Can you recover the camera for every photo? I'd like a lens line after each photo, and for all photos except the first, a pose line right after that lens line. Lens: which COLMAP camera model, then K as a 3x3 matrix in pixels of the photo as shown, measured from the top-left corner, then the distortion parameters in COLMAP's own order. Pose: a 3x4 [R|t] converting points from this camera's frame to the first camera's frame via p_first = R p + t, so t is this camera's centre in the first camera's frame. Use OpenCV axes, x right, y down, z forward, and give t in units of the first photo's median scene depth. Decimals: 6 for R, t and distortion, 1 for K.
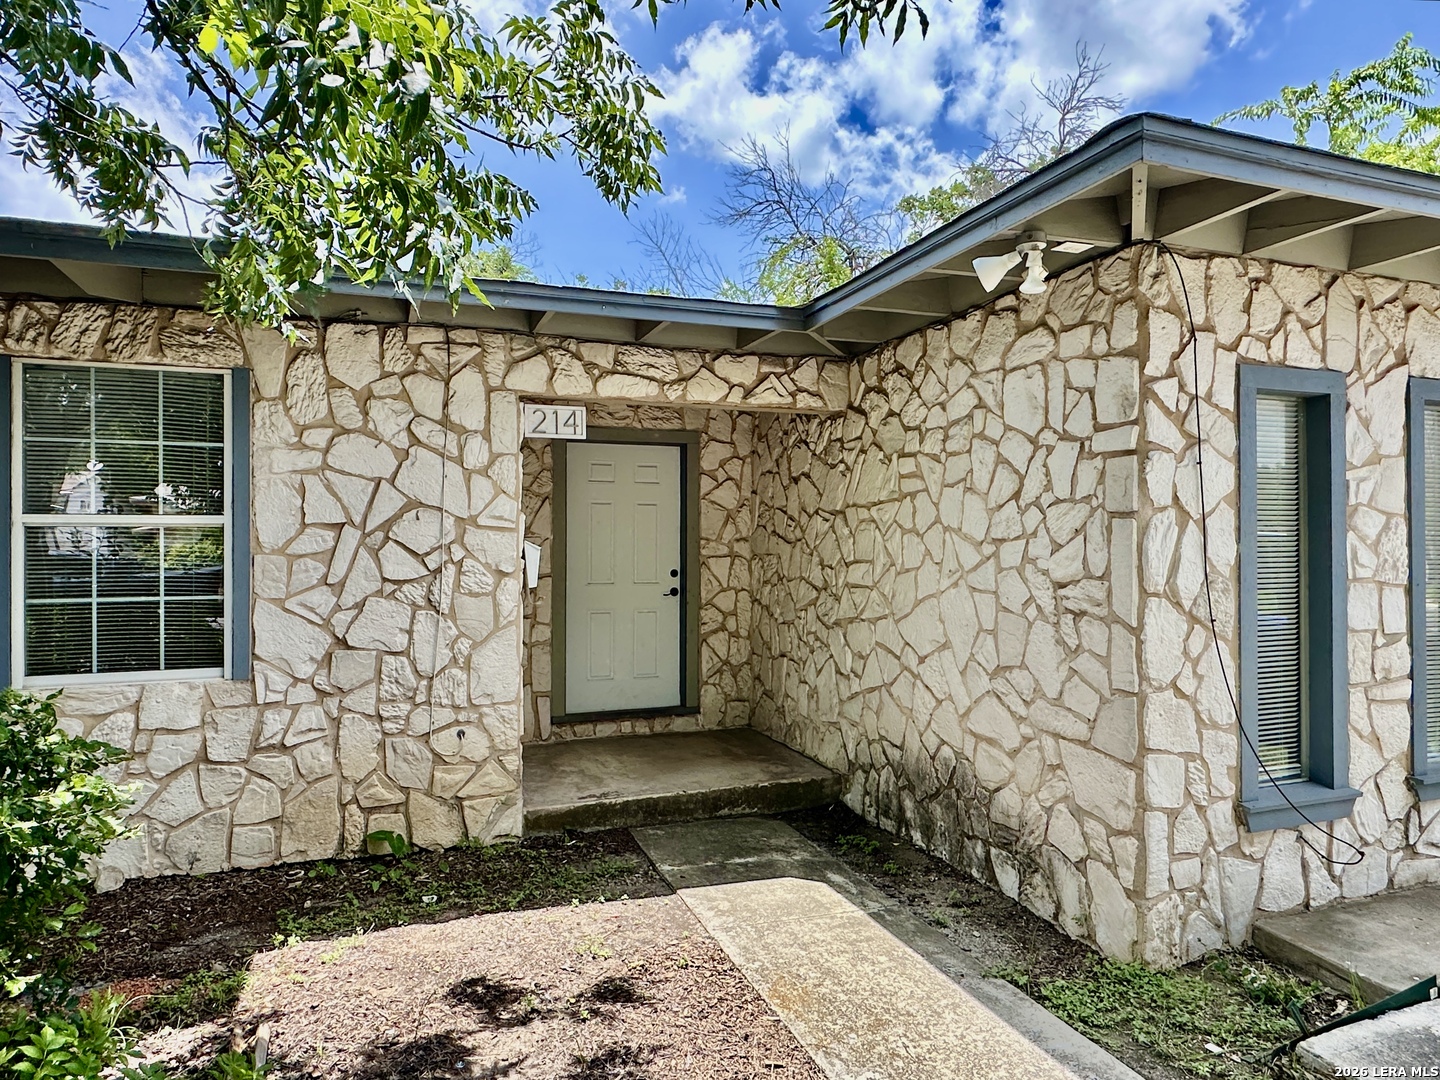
lens RADIAL K [[876.4, 0, 717.2], [0, 876.4, 536.6], [0, 0, 1]] dist [-0.004510, 0.002783]
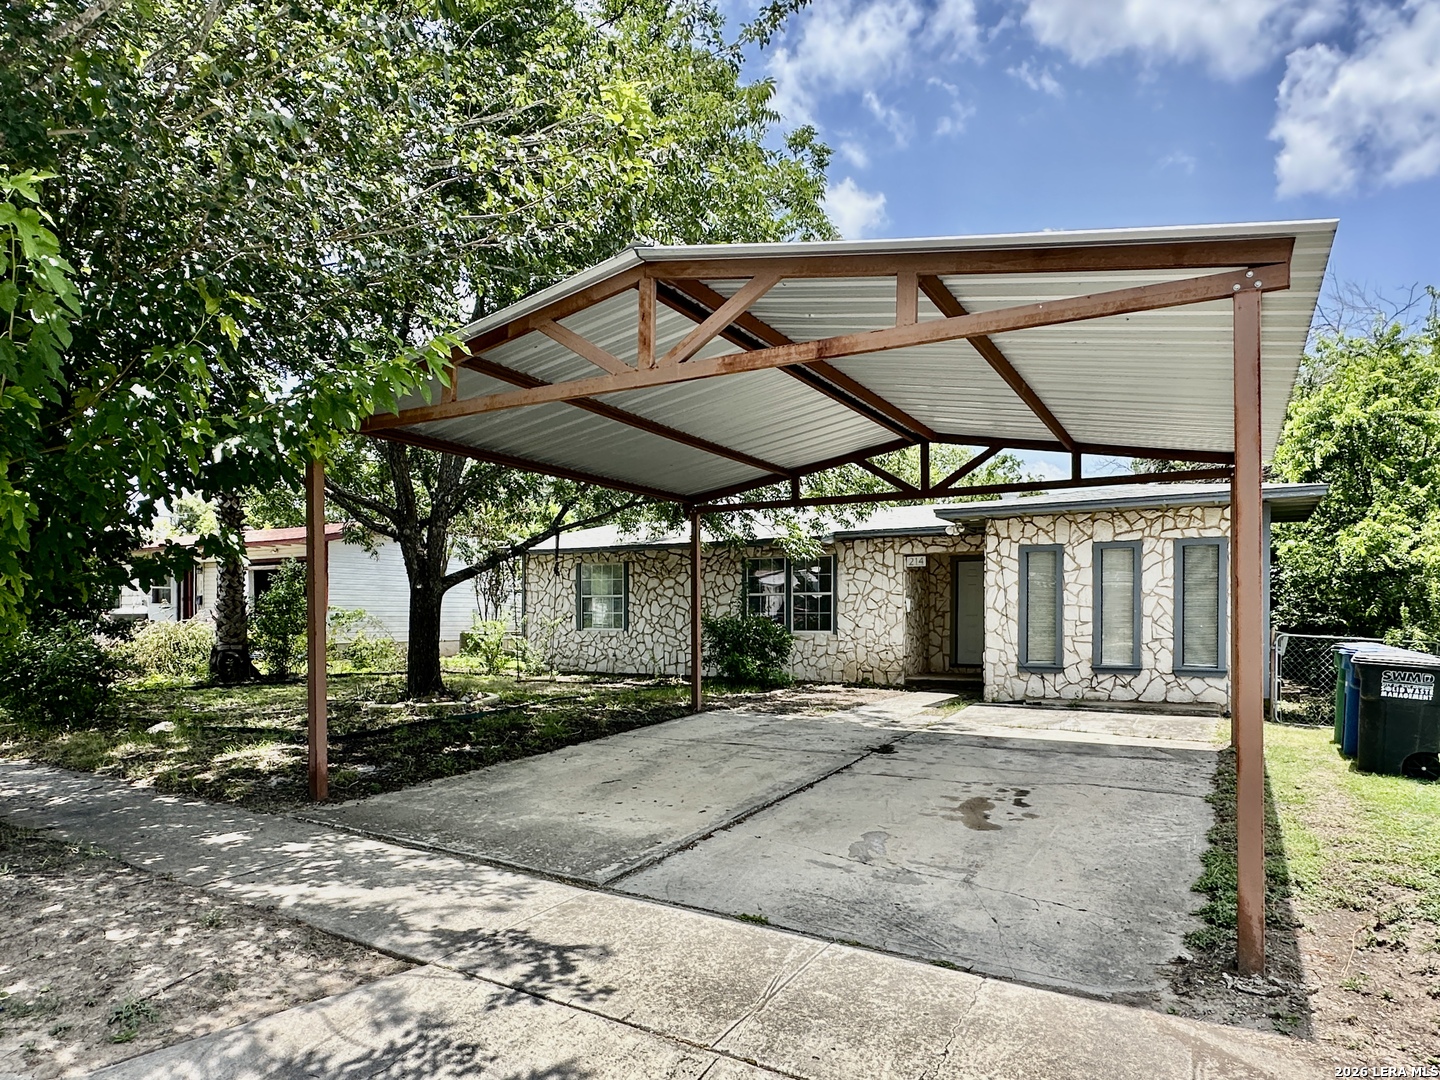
lens RADIAL K [[876.4, 0, 714.3], [0, 876.4, 618.5], [0, 0, 1]] dist [-0.004510, 0.002783]
pose [[0.634682, 0.004349, -0.772761, 2.076097], [0.002909, 0.999964, 0.008017, 0.059146], [0.772768, -0.007336, 0.634647, -1.846102]]
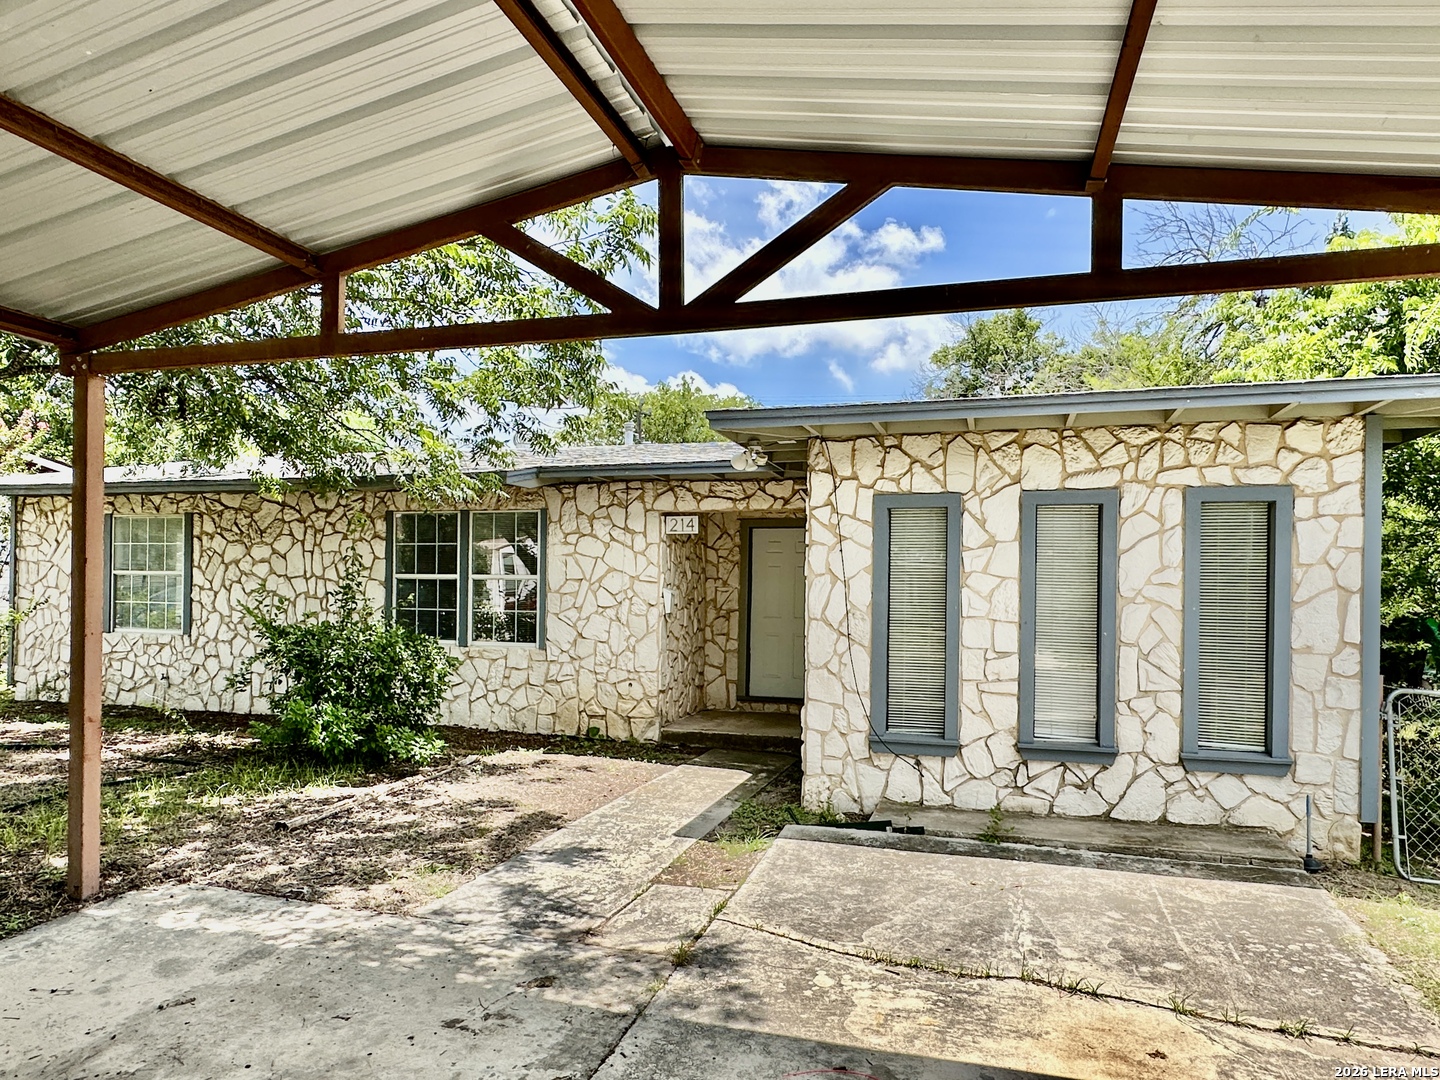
lens RADIAL K [[901.8, 0, 719.7], [0, 901.8, 584.1], [0, 0, 1]] dist [0.002796, -0.000021]
pose [[0.800298, 0.009217, -0.599532, 1.151804], [-0.010770, 0.999942, 0.000997, -0.008334], [0.599506, 0.005659, 0.800350, -0.546309]]
